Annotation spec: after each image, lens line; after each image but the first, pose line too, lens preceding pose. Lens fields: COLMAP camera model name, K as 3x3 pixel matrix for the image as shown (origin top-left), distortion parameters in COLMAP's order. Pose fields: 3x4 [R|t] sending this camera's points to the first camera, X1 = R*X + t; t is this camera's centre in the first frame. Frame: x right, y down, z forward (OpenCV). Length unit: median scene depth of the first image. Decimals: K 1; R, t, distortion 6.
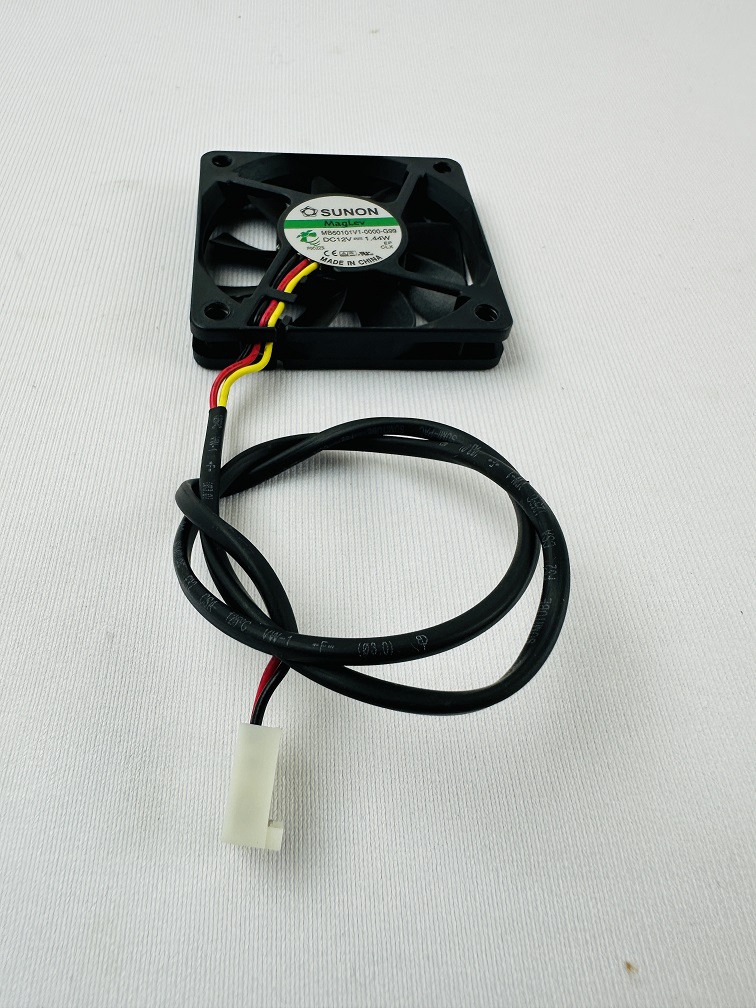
lens RADIAL K [[699.3, 0, 378.7], [0, 699.3, 508.9], [0, 0, 1]] dist [0.005310, 0.000321]
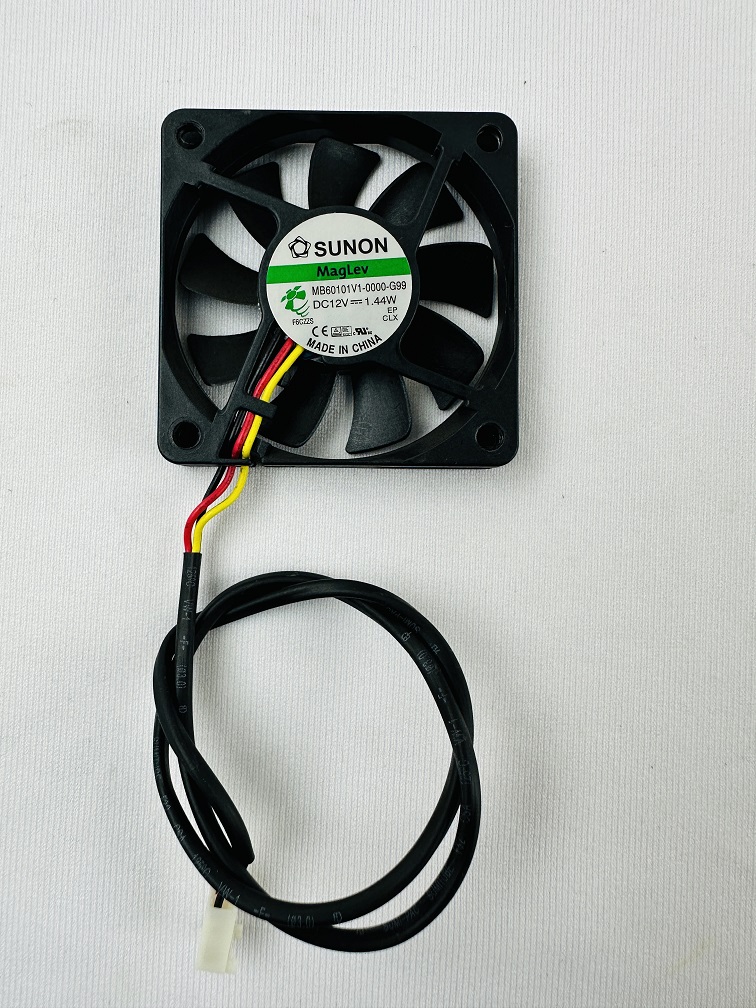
lens RADIAL K [[699.3, 0, 375.5], [0, 699.3, 505.1], [0, 0, 1]] dist [0.005310, 0.000321]
pose [[0.992417, 0.112918, -0.048567, 0.060098], [-0.067391, 0.830260, 0.553287, -0.657074], [0.102799, -0.545819, 0.831573, 0.201097]]
